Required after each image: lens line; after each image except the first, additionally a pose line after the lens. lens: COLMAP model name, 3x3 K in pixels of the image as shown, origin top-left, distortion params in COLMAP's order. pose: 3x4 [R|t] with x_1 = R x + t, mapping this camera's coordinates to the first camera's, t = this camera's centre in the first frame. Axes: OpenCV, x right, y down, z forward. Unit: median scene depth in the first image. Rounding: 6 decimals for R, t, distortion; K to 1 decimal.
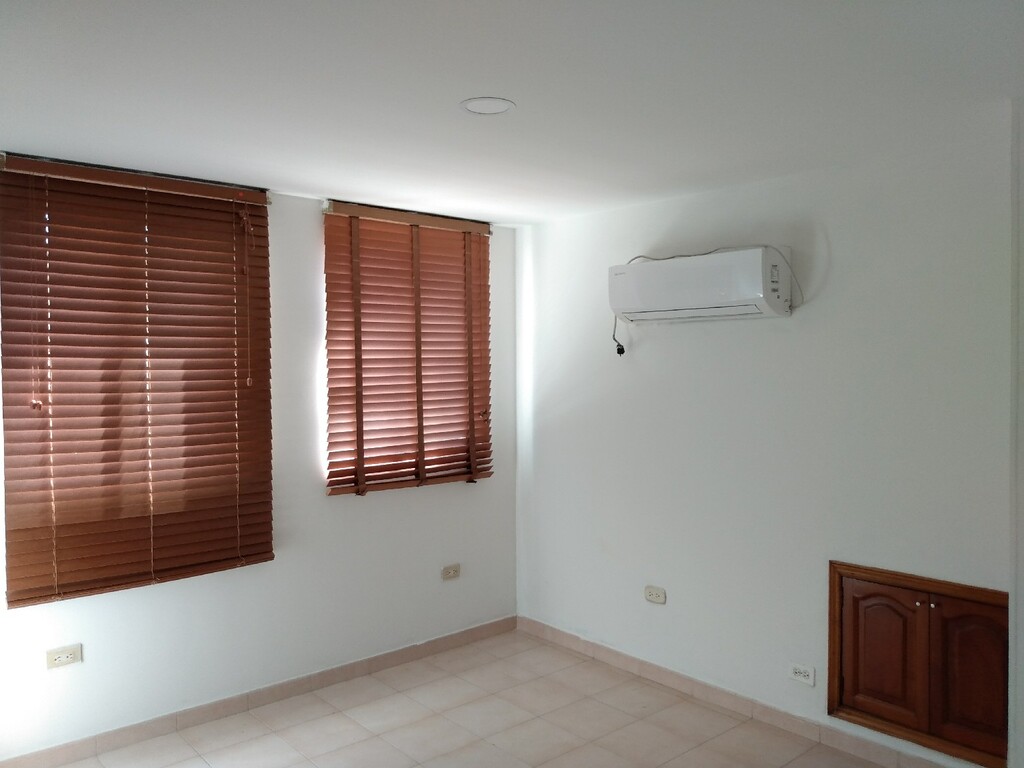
lens RADIAL K [[811.8, 0, 508.5], [0, 811.8, 376.1], [0, 0, 1]] dist [0.006102, -0.026550]
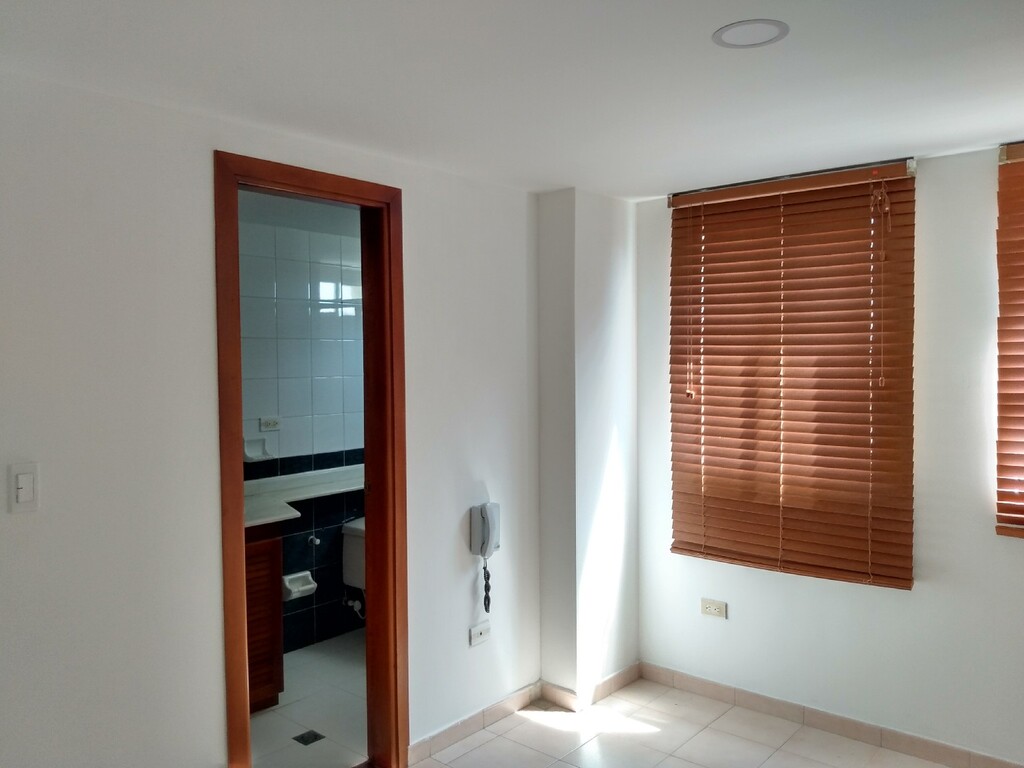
lens RADIAL K [[811.8, 0, 509.2], [0, 811.8, 390.3], [0, 0, 1]] dist [0.006102, -0.026550]
pose [[0.128937, 0.037385, -0.990948, 0.555234], [-0.018758, 0.999202, 0.035256, -0.007745], [0.991475, 0.014043, 0.129535, 0.524249]]
